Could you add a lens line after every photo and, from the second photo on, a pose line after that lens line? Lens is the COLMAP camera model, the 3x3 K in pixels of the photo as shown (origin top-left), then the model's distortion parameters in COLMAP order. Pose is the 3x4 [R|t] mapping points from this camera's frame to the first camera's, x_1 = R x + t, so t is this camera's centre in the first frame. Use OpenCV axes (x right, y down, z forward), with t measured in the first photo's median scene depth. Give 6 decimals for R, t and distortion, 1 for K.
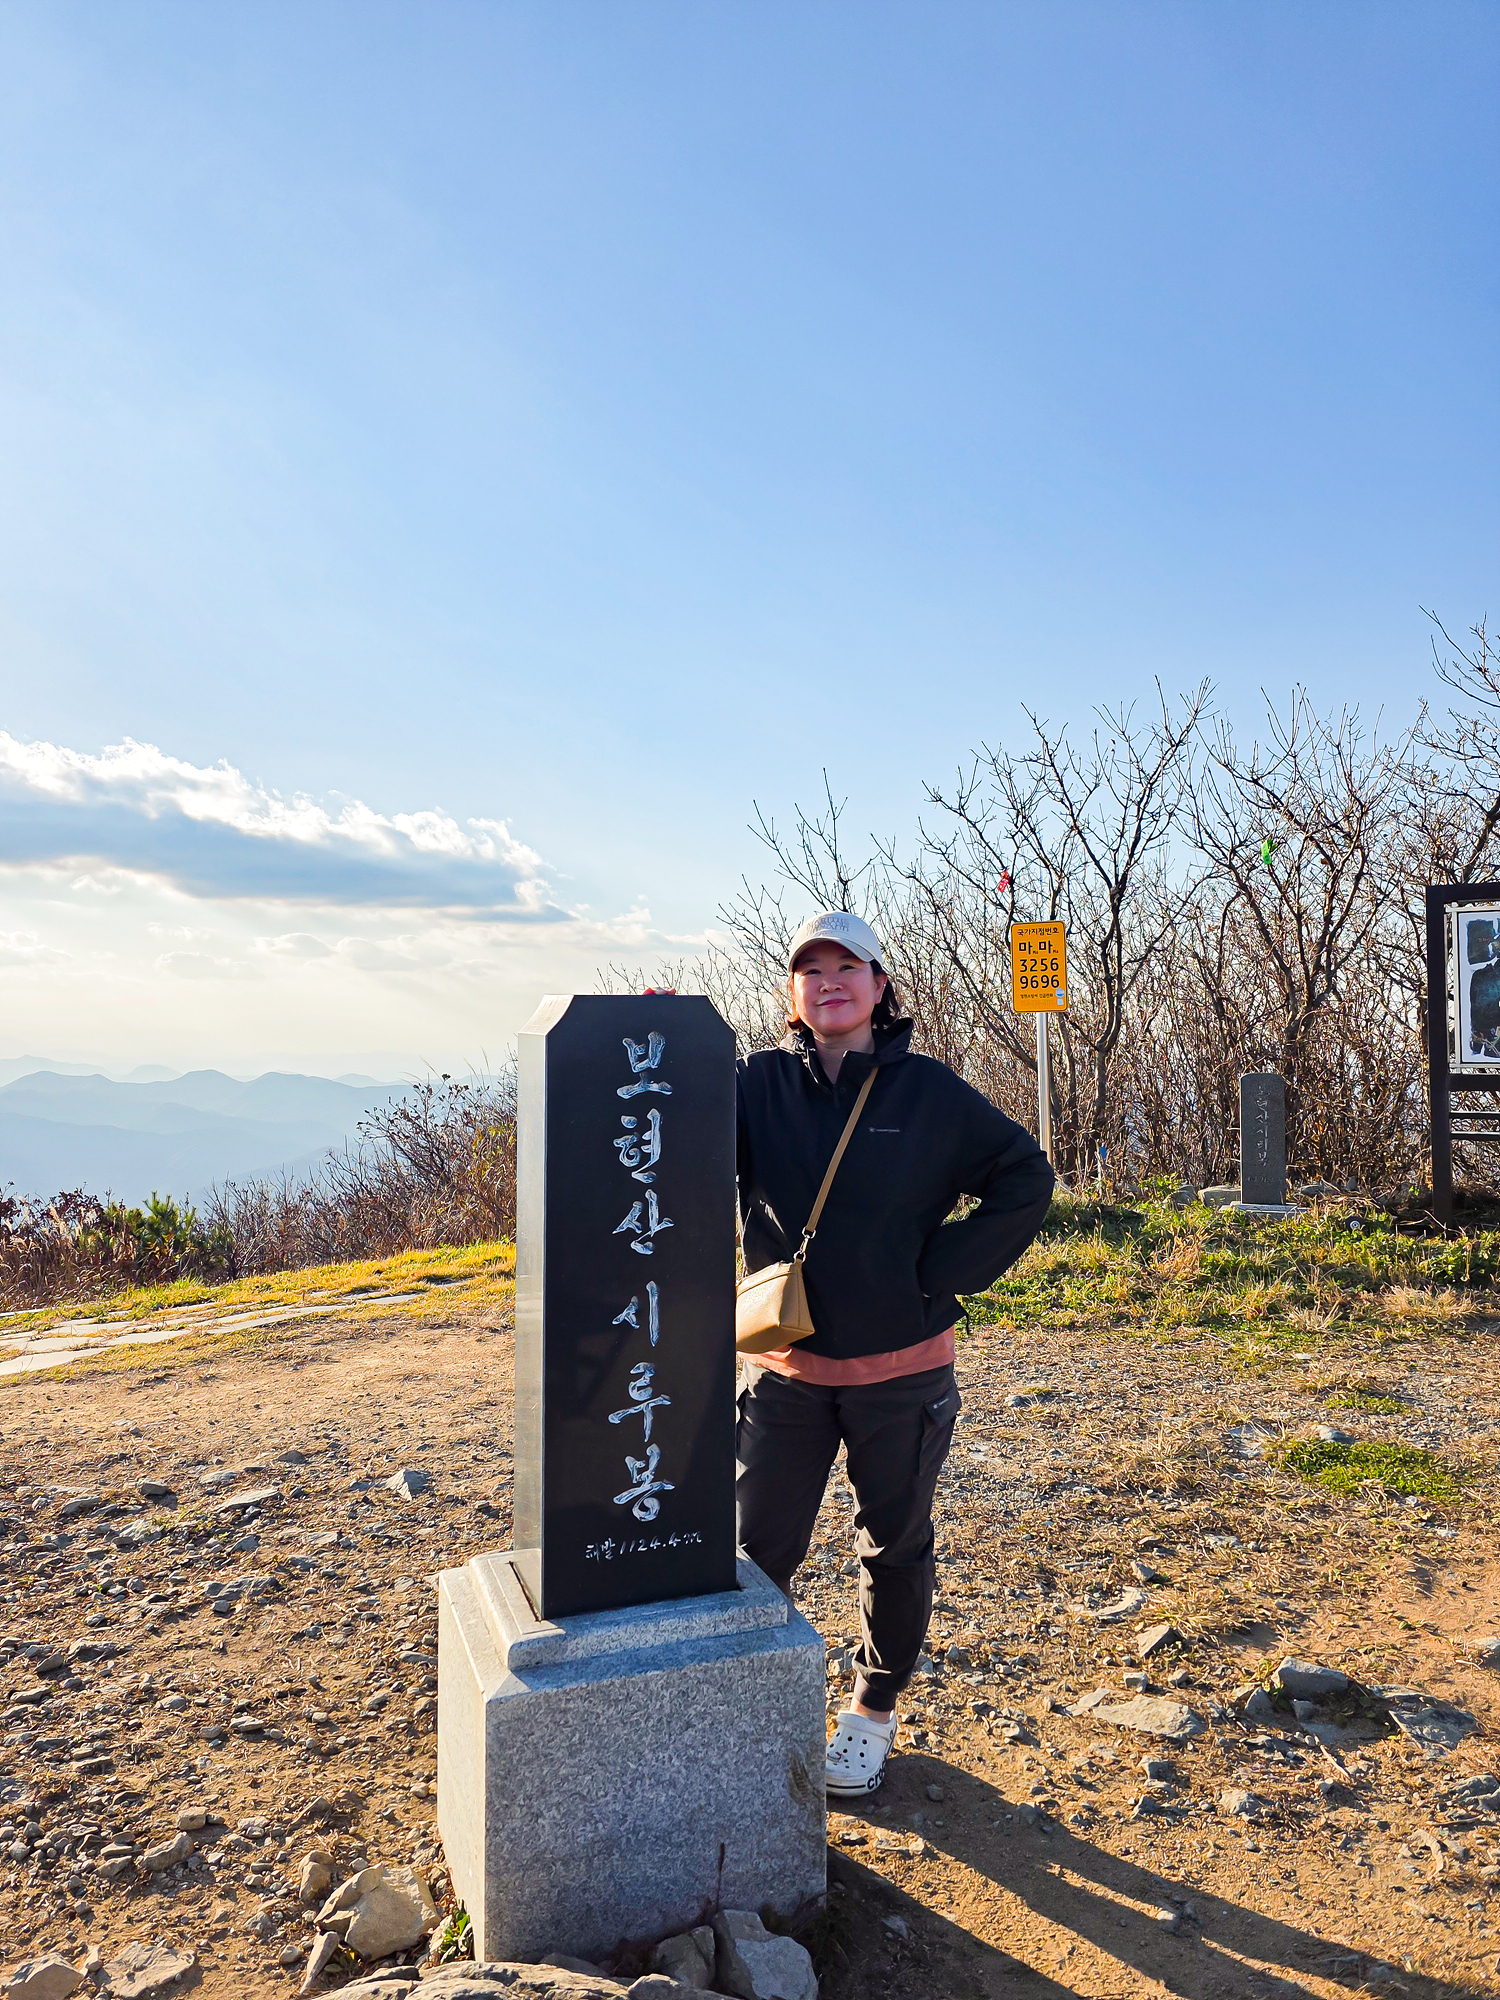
lens RADIAL K [[1470.7, 0, 750.0], [0, 1470.7, 1000.0], [0, 0, 1]] dist [0.073198, -0.064910]
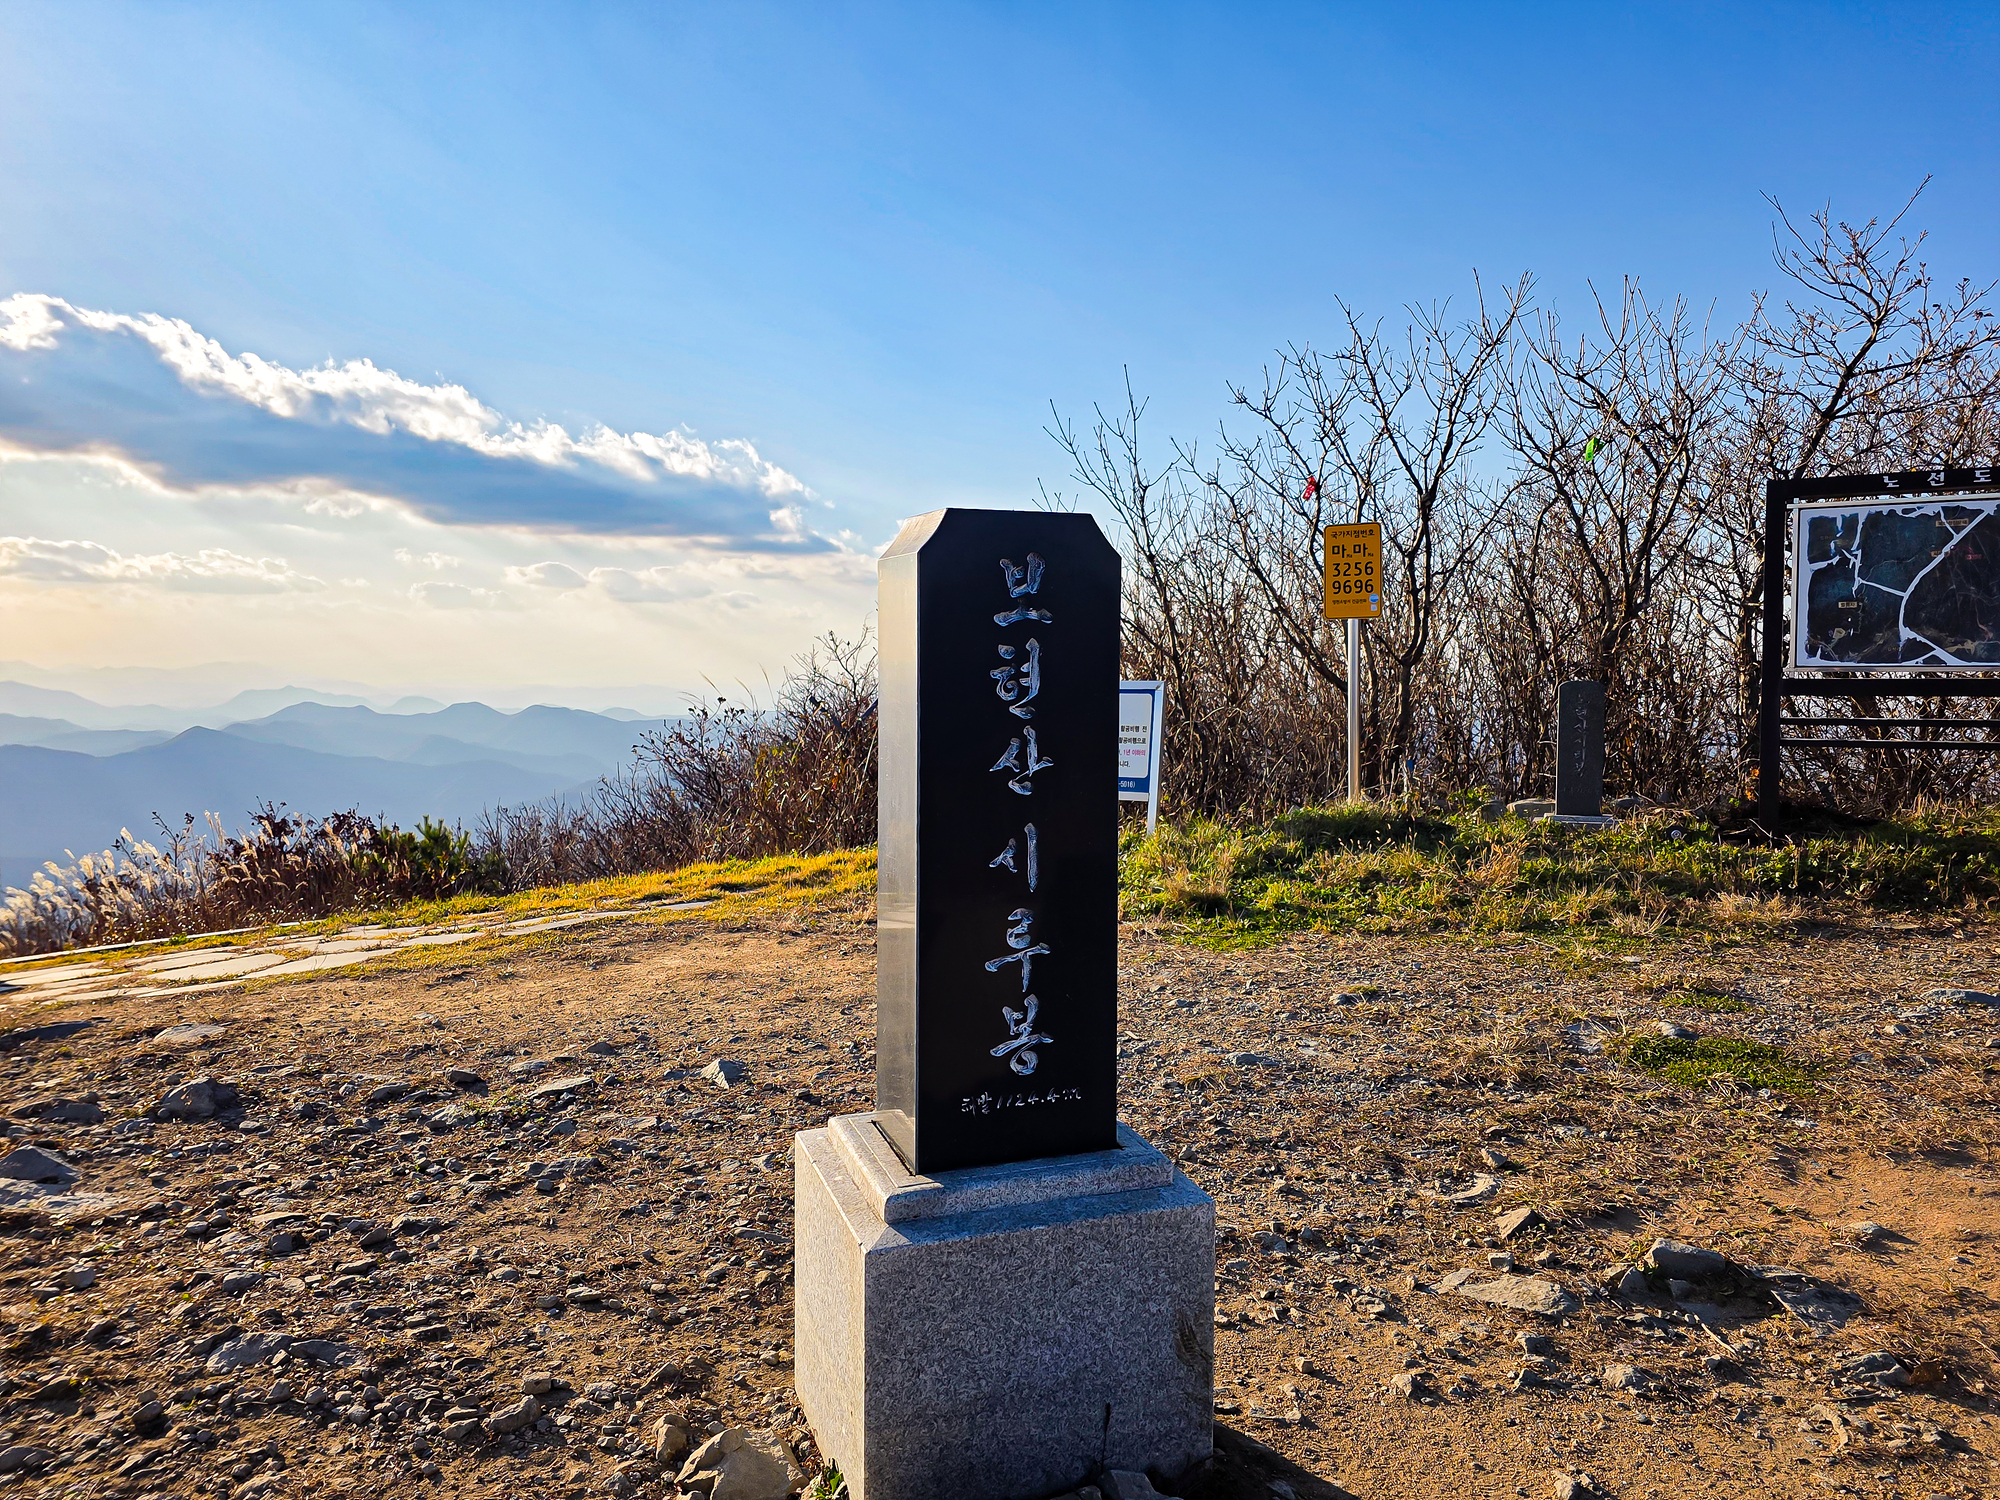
lens RADIAL K [[1470.7, 0, 1004.7], [0, 1470.7, 759.3], [0, 0, 1]] dist [0.073198, -0.064910]
pose [[0.999982, 0.006015, -0.000811, -0.062509], [-0.005937, 0.997127, 0.075519, 0.061826], [0.001263, -0.075513, 0.997144, 0.064102]]
